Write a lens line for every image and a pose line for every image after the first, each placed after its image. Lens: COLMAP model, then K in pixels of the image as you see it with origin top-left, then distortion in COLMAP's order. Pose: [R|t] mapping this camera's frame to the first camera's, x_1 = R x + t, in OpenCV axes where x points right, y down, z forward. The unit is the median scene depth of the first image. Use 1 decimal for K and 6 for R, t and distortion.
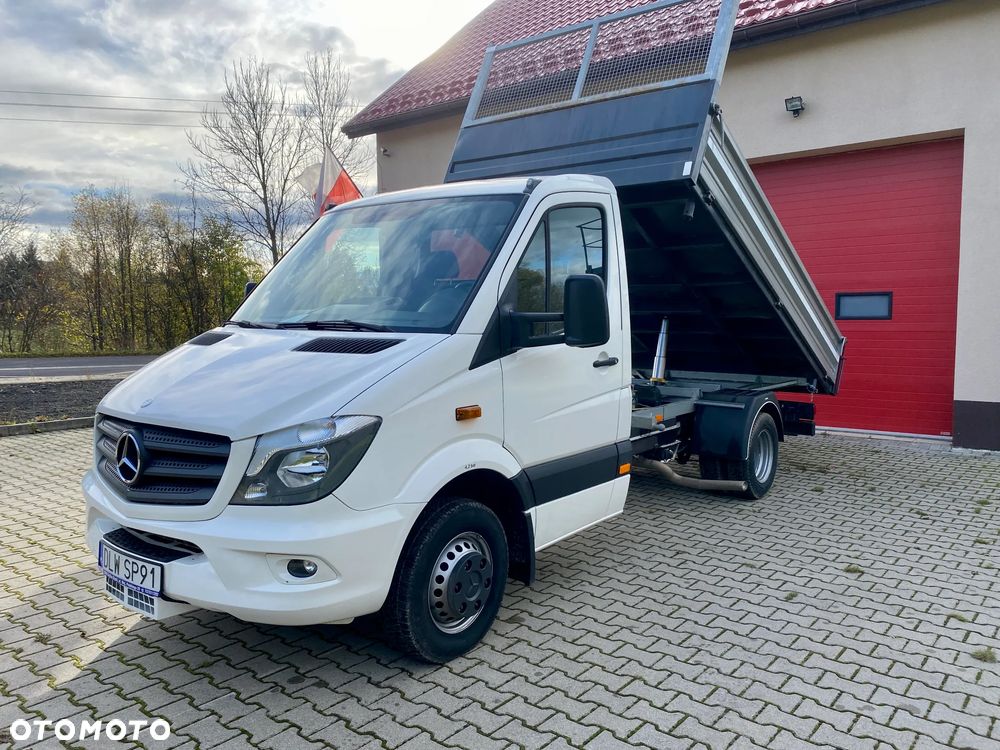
lens RADIAL K [[760.8, 0, 500.0], [0, 760.8, 375.0], [0, 0, 1]] dist [0.039111, -0.048638]
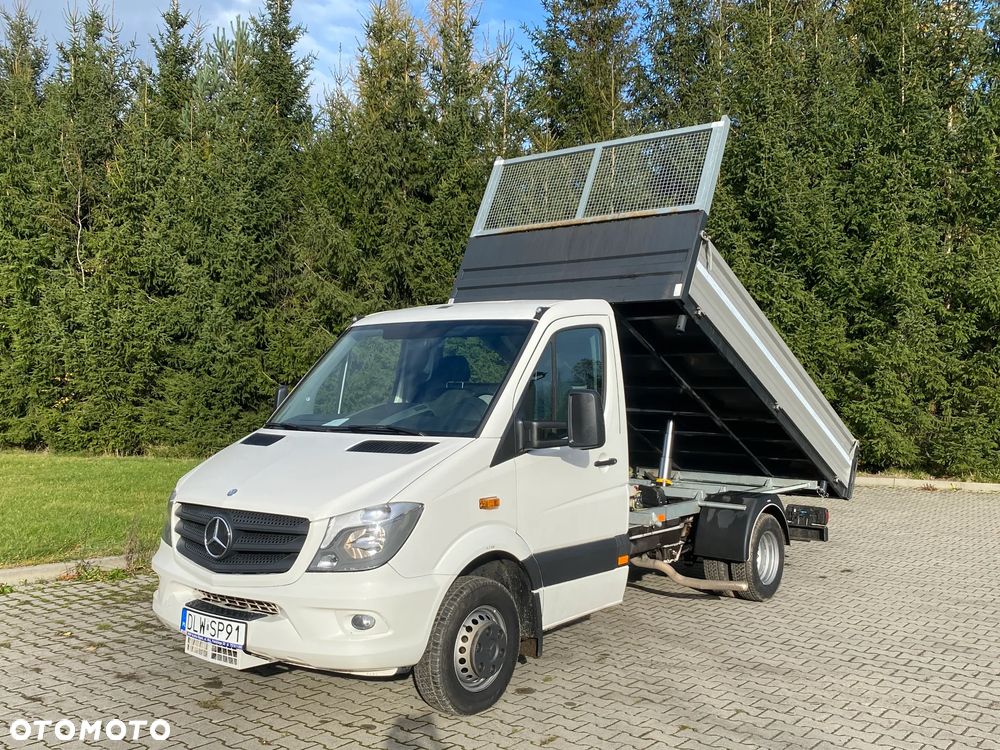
lens RADIAL K [[876.0, 0, 514.9], [0, 876.0, 365.7], [0, 0, 1]] dist [0.055543, -0.089189]
pose [[0.999738, 0.011052, 0.020038, -0.028244], [-0.008455, 0.992074, -0.125367, 0.006362], [-0.021265, 0.125164, 0.991908, -0.391929]]
